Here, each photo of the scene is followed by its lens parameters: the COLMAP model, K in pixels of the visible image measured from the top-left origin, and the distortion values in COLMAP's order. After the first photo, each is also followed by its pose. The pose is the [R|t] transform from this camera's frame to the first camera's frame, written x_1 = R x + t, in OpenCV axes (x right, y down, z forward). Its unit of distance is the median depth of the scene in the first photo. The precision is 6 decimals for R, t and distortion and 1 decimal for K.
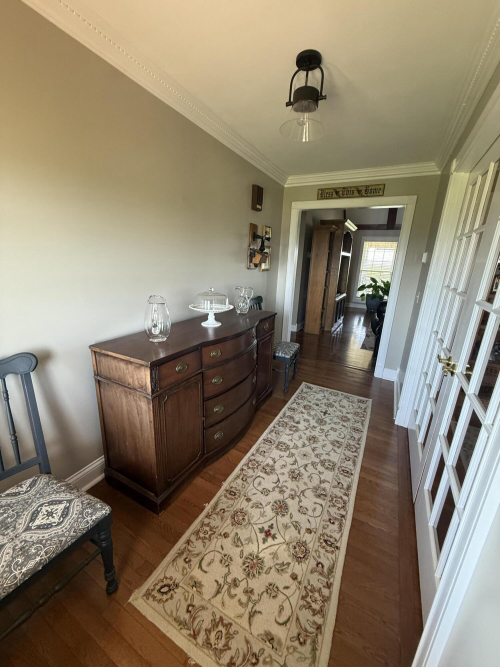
lens RADIAL K [[265.5, 0, 250.2], [0, 265.5, 333.6], [0, 0, 1]] dist [-0.001662, 0.000453]
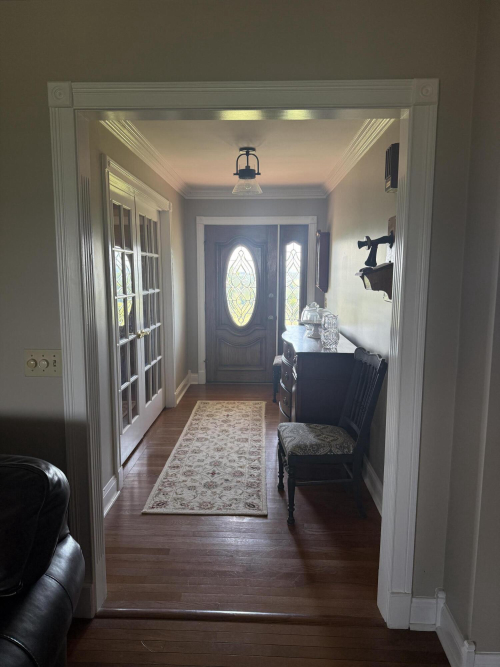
lens RADIAL K [[458.7, 0, 249.3], [0, 458.7, 333.6], [0, 0, 1]] dist [0.064658, 0.000663]
pose [[-0.895599, 0.009232, -0.444766, 0.965395], [-0.166778, 0.919898, 0.354925, -0.685392], [0.412417, 0.392048, -0.822320, 2.460721]]
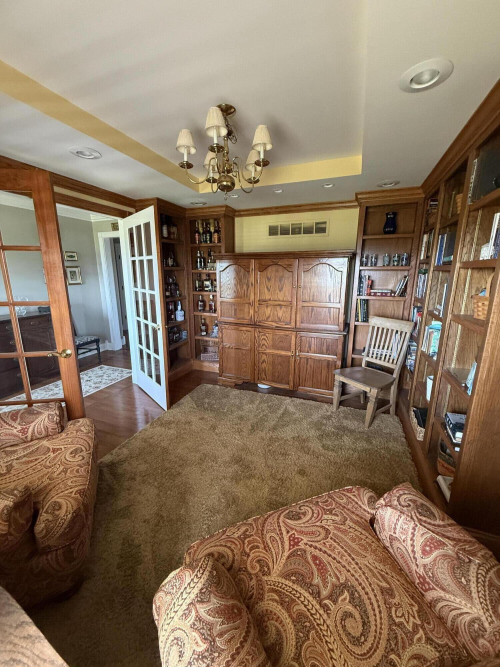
lens RADIAL K [[265.5, 0, 249.7], [0, 265.5, 333.6], [0, 0, 1]] dist [-0.001662, 0.000453]
pose [[0.992306, -0.074861, 0.098617, 1.281706], [0.079460, 0.995886, -0.043558, 0.223464], [-0.094950, 0.051059, 0.994172, -0.644597]]
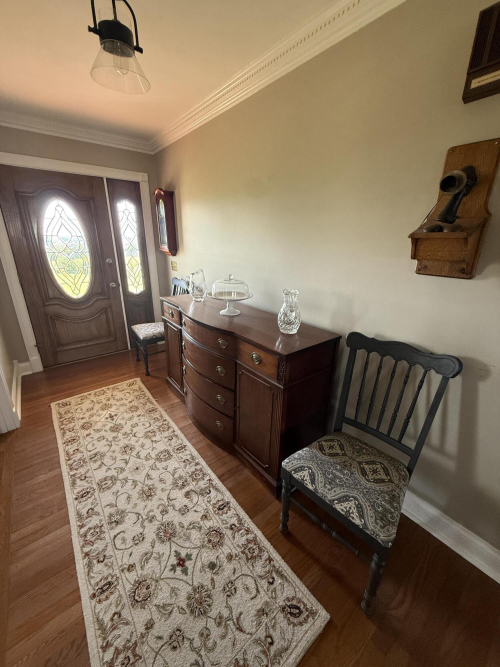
lens RADIAL K [[265.5, 0, 248.6], [0, 265.5, 331.1], [0, 0, 1]] dist [-0.001662, 0.000453]
pose [[-0.396956, 0.251151, -0.882808, 0.693642], [-0.284830, 0.880640, 0.378609, -0.358424], [0.872524, 0.401741, -0.278040, 1.344136]]
